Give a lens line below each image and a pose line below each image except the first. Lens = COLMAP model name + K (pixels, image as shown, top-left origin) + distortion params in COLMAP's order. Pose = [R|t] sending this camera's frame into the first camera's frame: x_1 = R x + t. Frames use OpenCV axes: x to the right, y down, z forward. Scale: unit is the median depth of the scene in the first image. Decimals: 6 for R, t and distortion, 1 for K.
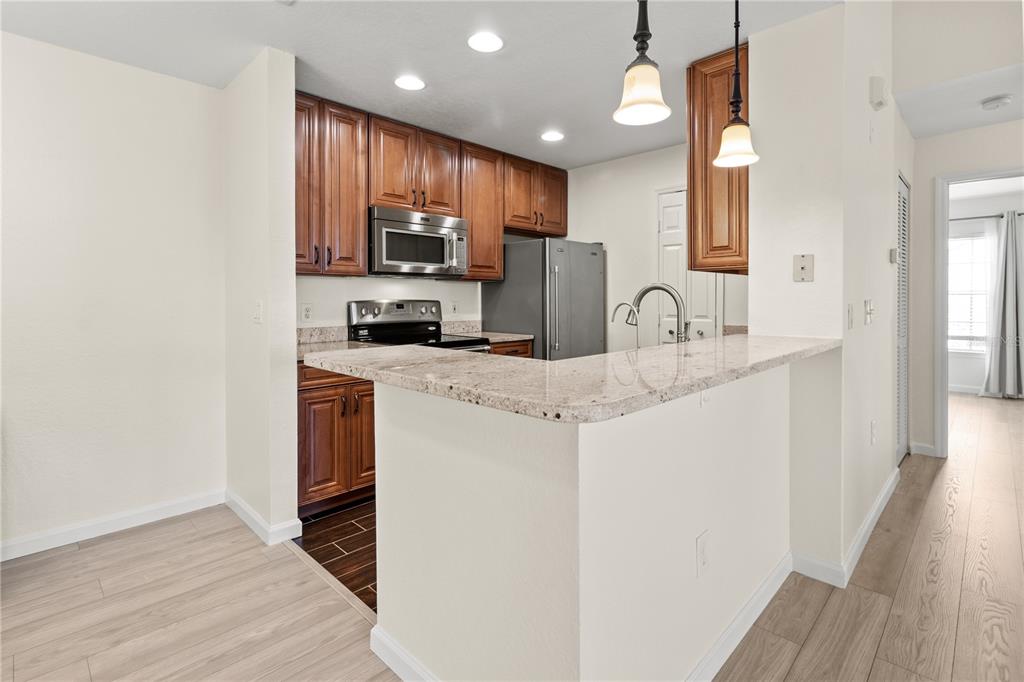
lens RADIAL K [[487.1, 0, 525.2], [0, 487.1, 303.9], [0, 0, 1]] dist [0.000121, 0.000101]
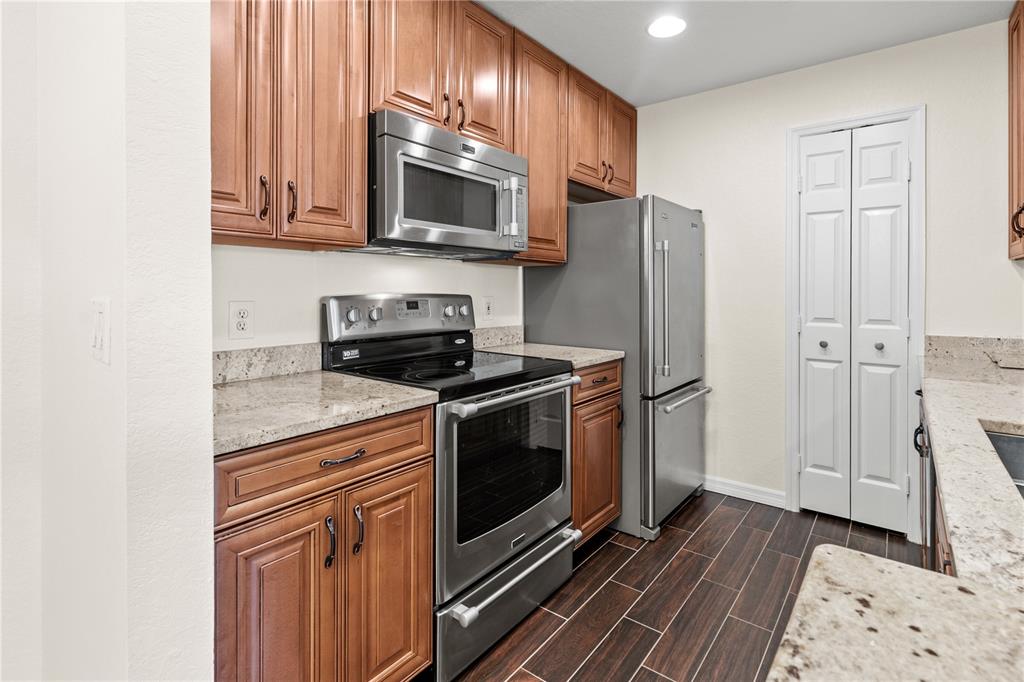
lens RADIAL K [[488.1, 0, 522.7], [0, 488.1, 294.0], [0, 0, 1]] dist [-0.003903, -0.000338]
pose [[0.994488, 0.003992, 0.104779, -0.206652], [-0.003493, 0.999982, -0.004941, -0.006401], [-0.104797, 0.004547, 0.994483, 0.458011]]
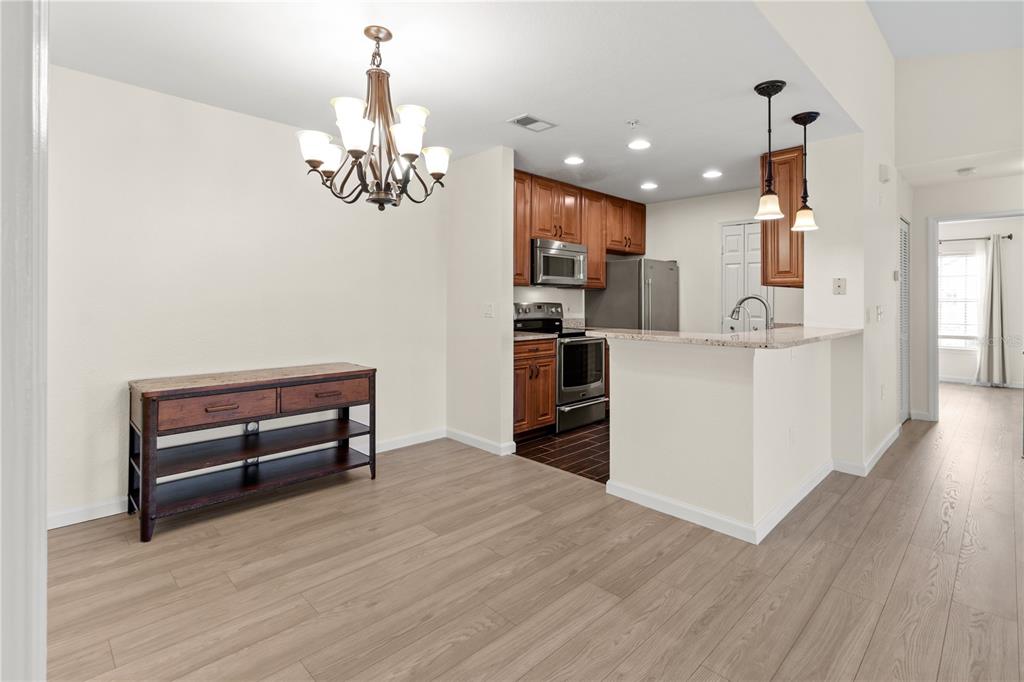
lens RADIAL K [[490.2, 0, 521.5], [0, 490.2, 297.6], [0, 0, 1]] dist [-0.000105, 0.000029]
pose [[0.999809, 0.008478, -0.017583, -0.311475], [-0.008776, 0.999818, -0.016936, 0.001719], [0.017436, 0.017087, 0.999702, -0.444983]]
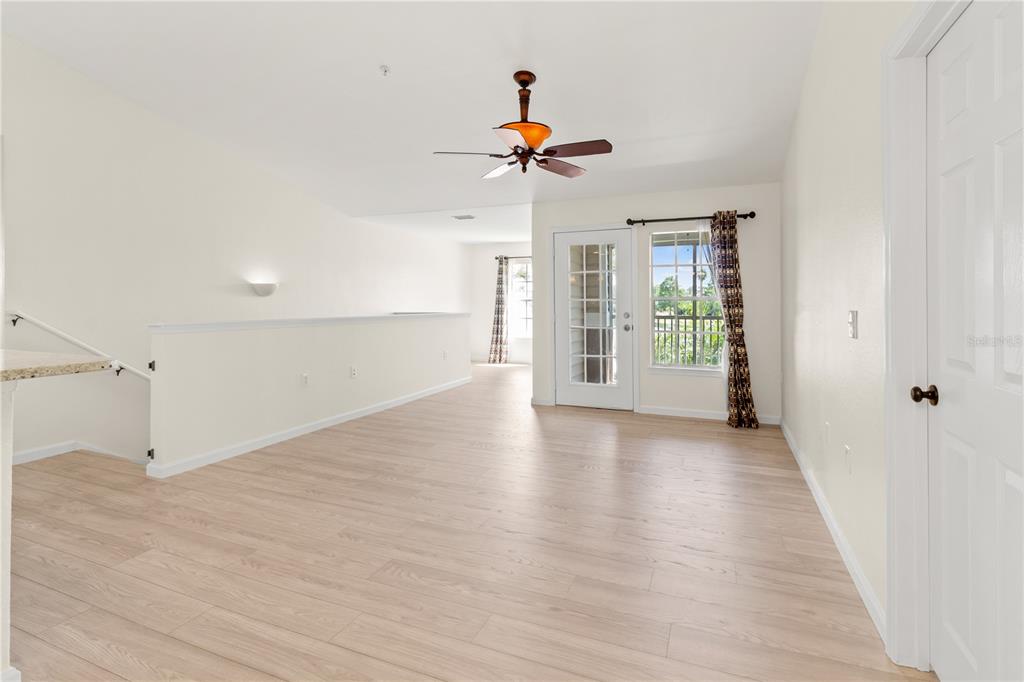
lens RADIAL K [[488.1, 0, 522.7], [0, 488.1, 294.0], [0, 0, 1]] dist [-0.003903, -0.000338]
pose [[-0.373361, 0.018402, 0.927504, -0.574911], [0.008095, 0.999830, -0.016579, -0.003859], [-0.927651, 0.001318, -0.373446, 0.044103]]
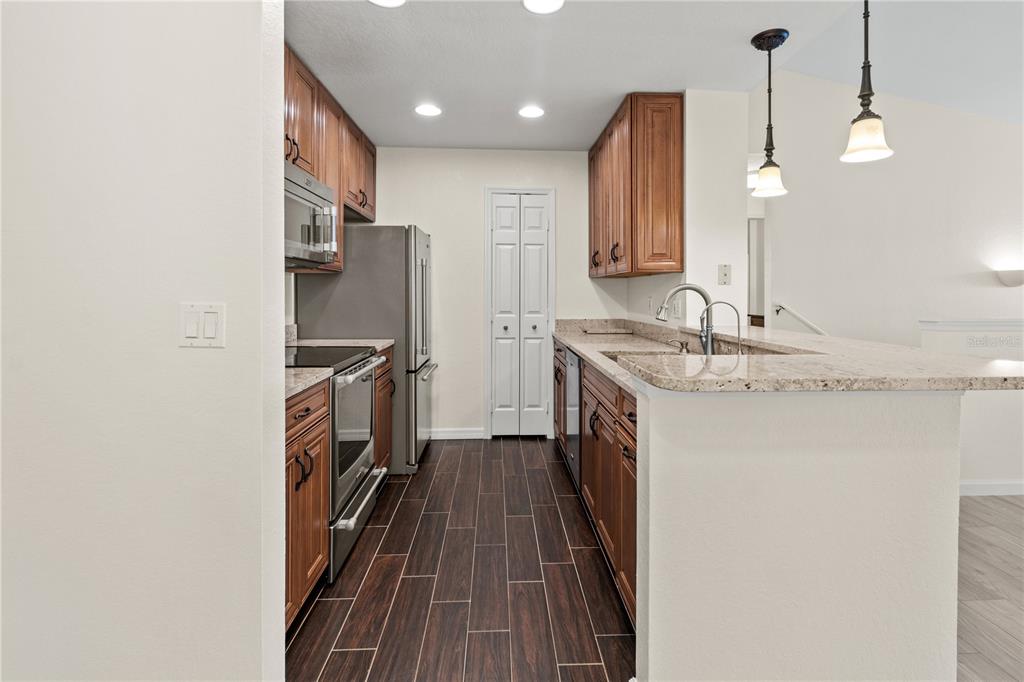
lens RADIAL K [[490.2, 0, 521.5], [0, 490.2, 297.6], [0, 0, 1]] dist [-0.000105, 0.000029]
pose [[0.683619, -0.002052, 0.729836, -0.521602], [0.003525, 0.999994, -0.000490, -0.007164], [-0.729831, 0.002908, 0.683622, 0.307860]]
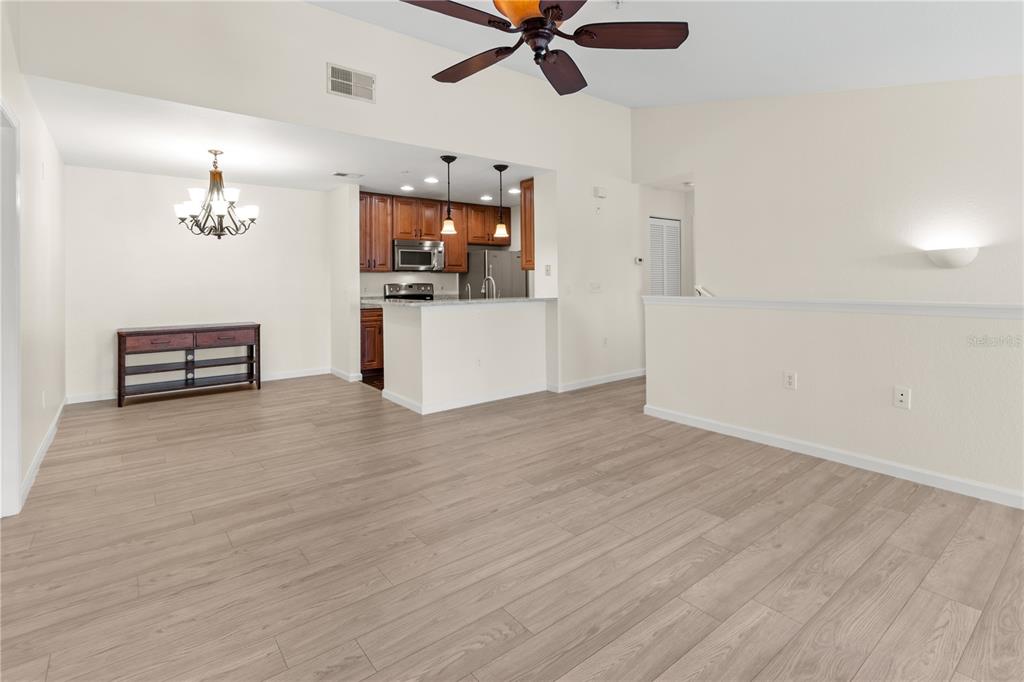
lens RADIAL K [[497.0, 0, 524.6], [0, 497.0, 282.3], [0, 0, 1]] dist [-0.004393, 0.000694]
pose [[0.991899, -0.005415, -0.126910, 0.501725], [0.004526, 0.999963, -0.007288, 0.004910], [0.126945, 0.006654, 0.991887, -1.029555]]
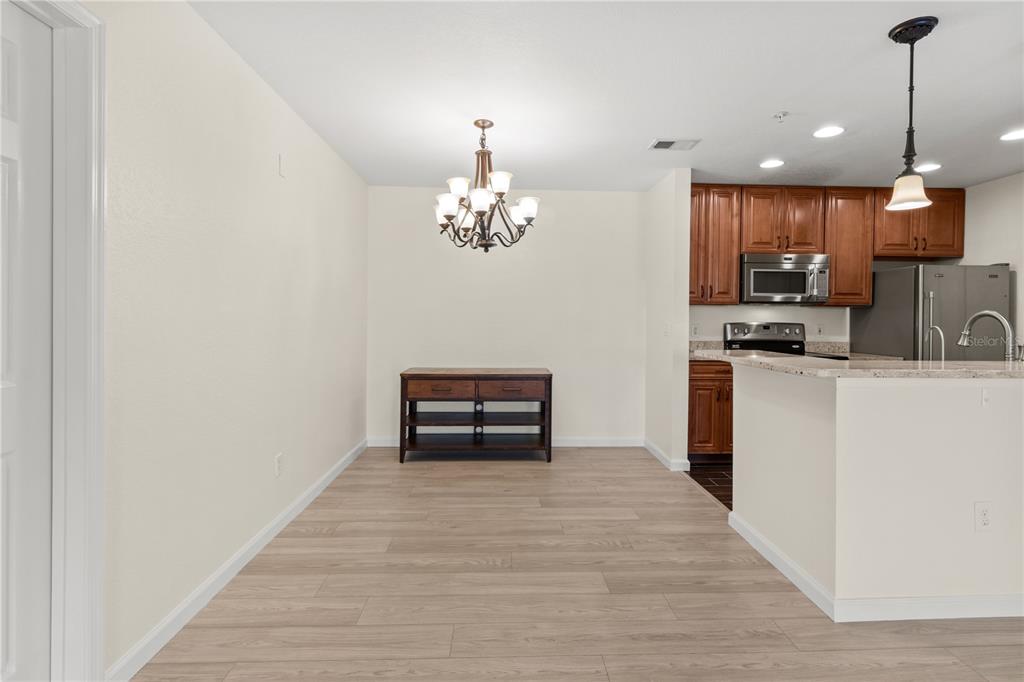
lens RADIAL K [[481.9, 0, 520.8], [0, 481.9, 323.5], [0, 0, 1]] dist [0.000300, 0.000338]
pose [[0.720813, 0.014251, -0.692983, 0.166181], [-0.017458, 0.999845, 0.002403, 0.002490], [0.692910, 0.010366, 0.720950, -0.381869]]
